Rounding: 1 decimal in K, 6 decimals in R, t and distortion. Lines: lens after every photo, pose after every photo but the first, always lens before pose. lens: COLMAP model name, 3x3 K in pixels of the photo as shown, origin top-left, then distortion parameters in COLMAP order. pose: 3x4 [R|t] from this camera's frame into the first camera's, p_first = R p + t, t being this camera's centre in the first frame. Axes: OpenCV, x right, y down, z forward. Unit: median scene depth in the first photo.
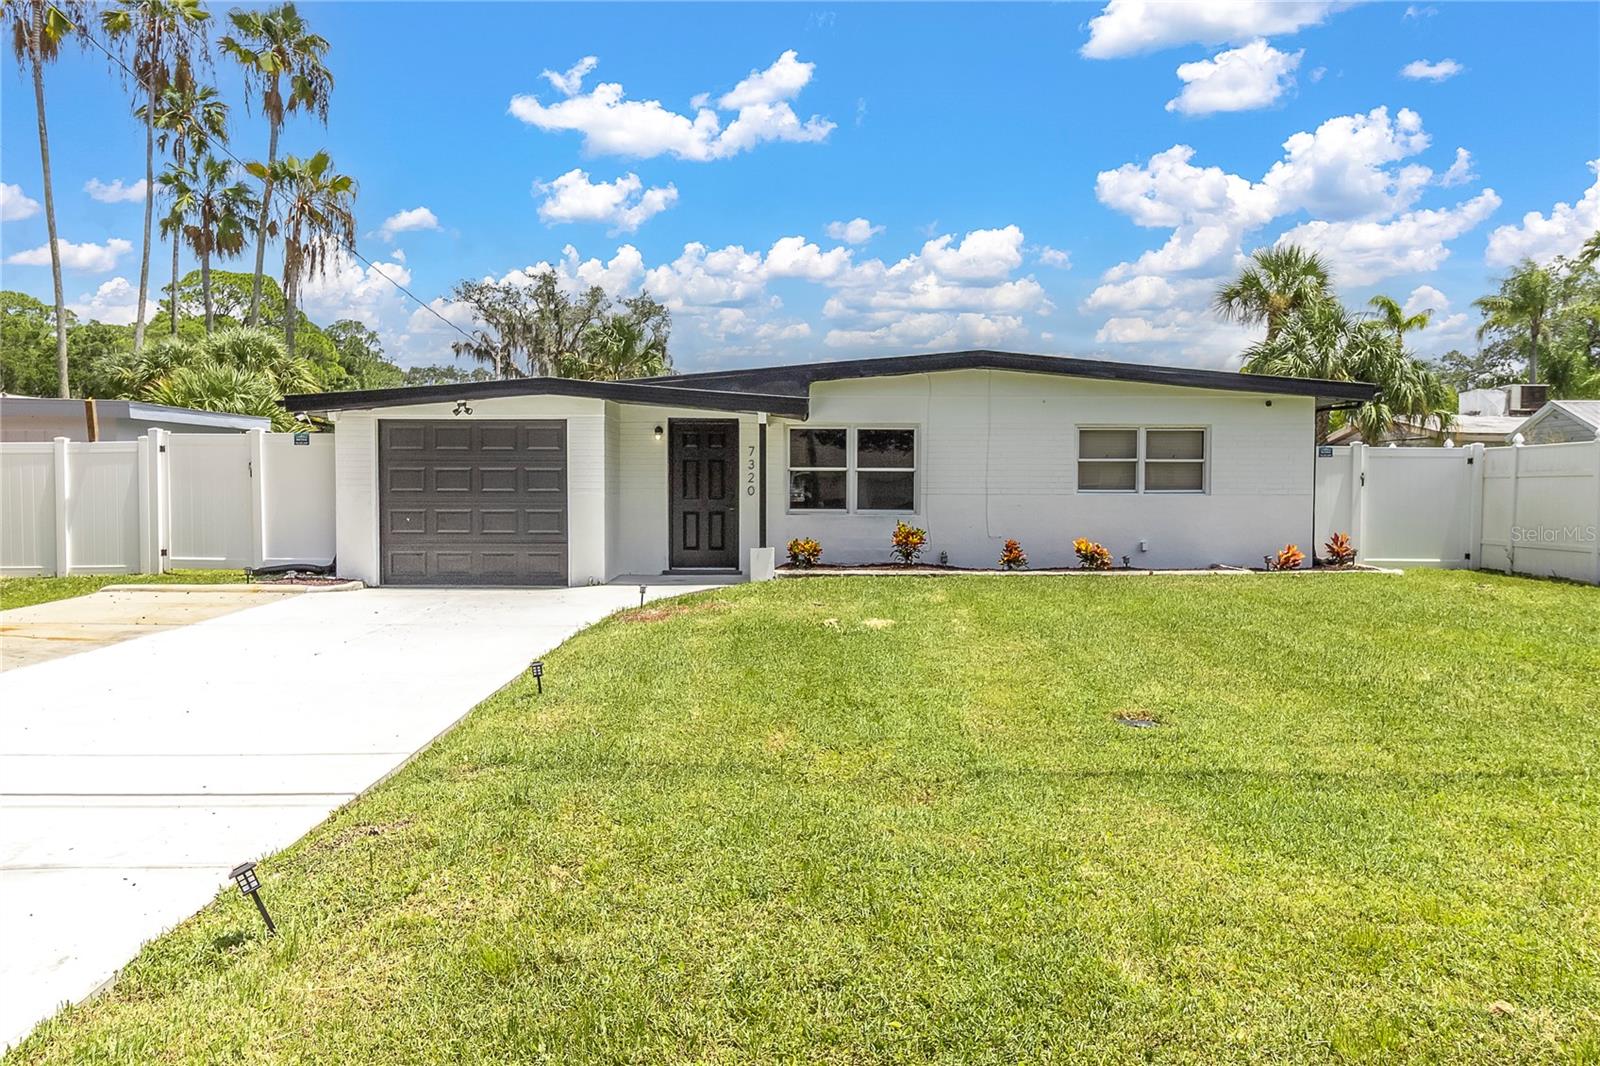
lens RADIAL K [[1246.4, 0, 798.9], [0, 1246.4, 530.2], [0, 0, 1]] dist [-0.004834, -0.006797]
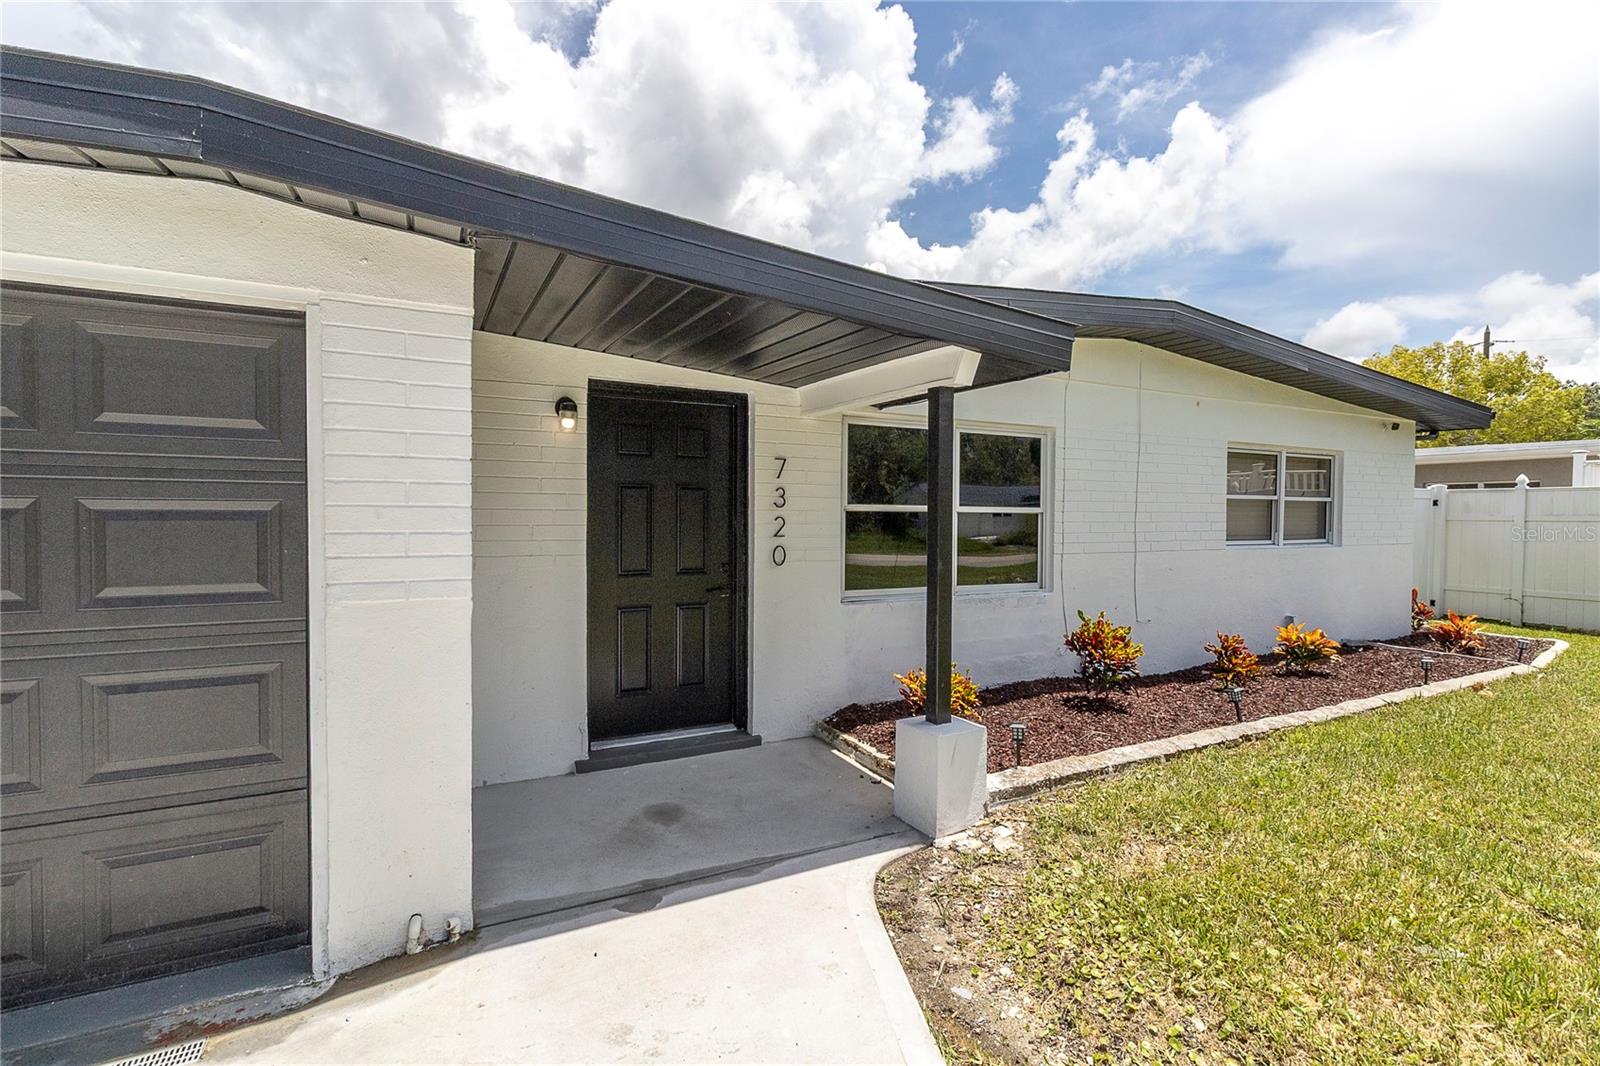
lens RADIAL K [[732.2, 0, 805.4], [0, 732.2, 529.2], [0, 0, 1]] dist [-0.000542, 0.000052]
pose [[0.884093, -0.007706, 0.467248, -0.153683], [0.012975, 0.999883, -0.008060, -0.039122], [-0.467131, 0.013189, 0.884090, 0.762611]]
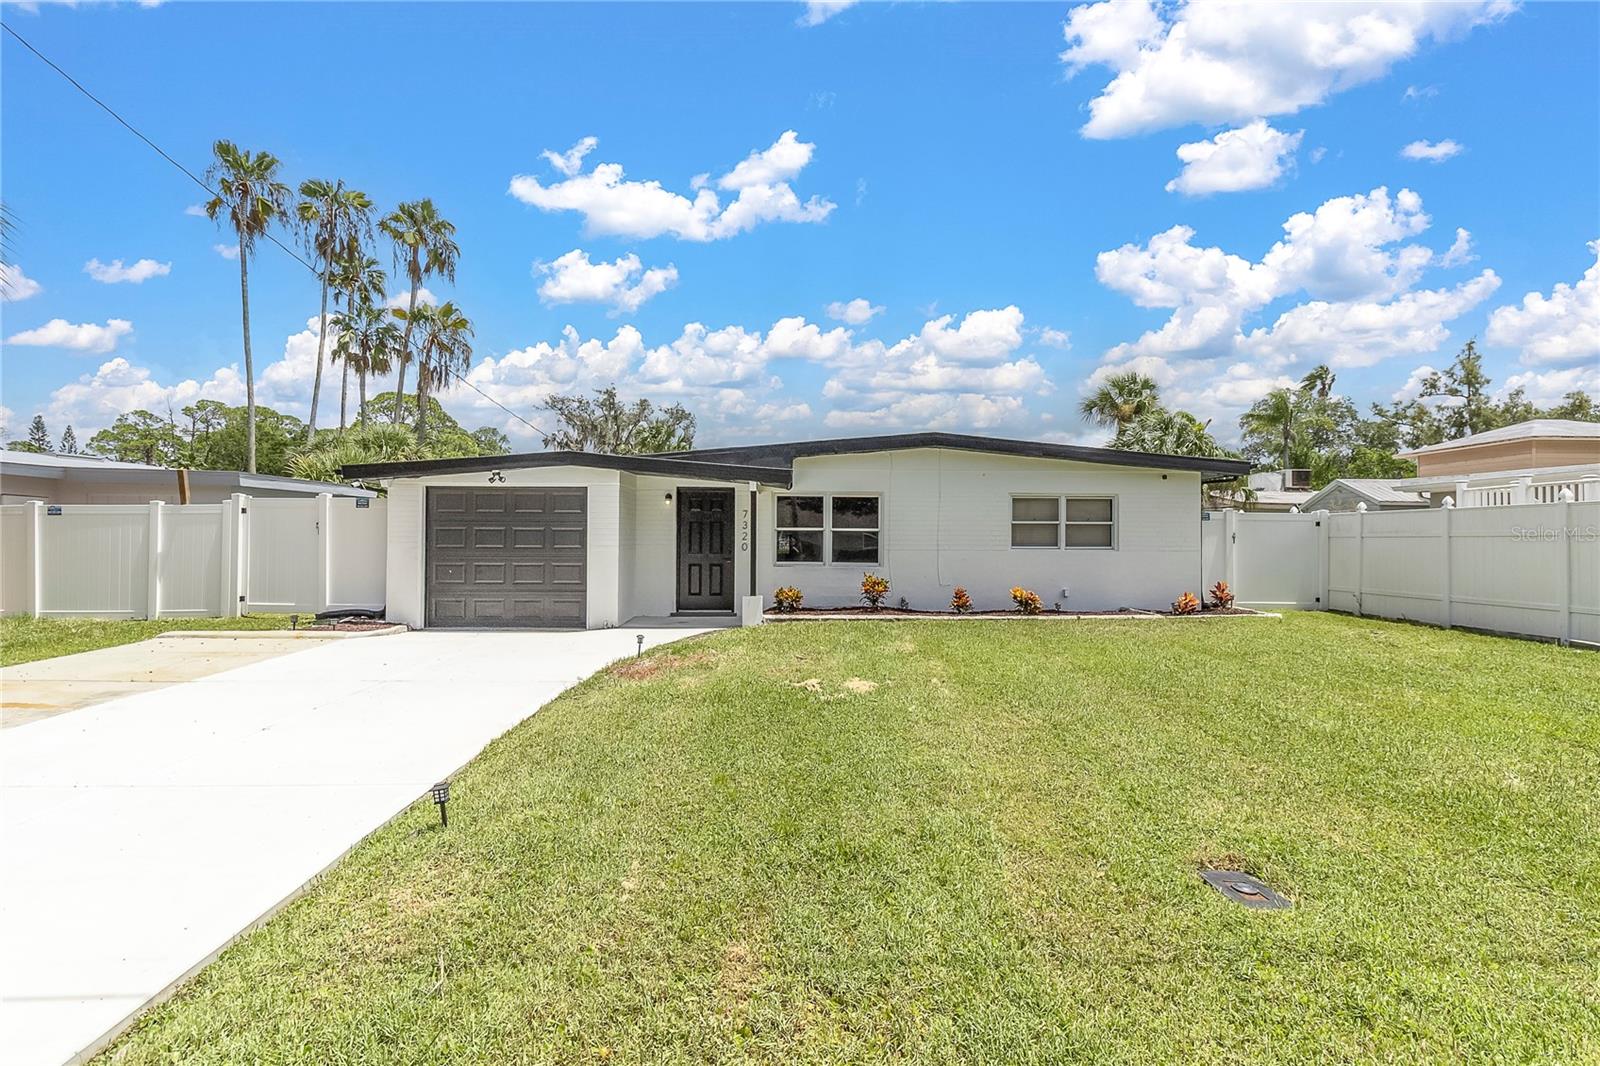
lens RADIAL K [[798.6, 0, 812.3], [0, 798.6, 523.4], [0, 0, 1]] dist [-0.003574, -0.000622]
pose [[0.999462, 0.002919, 0.032654, 0.002101], [-0.001200, 0.998619, -0.052514, -0.013722], [-0.032762, 0.052446, 0.998086, 0.220885]]
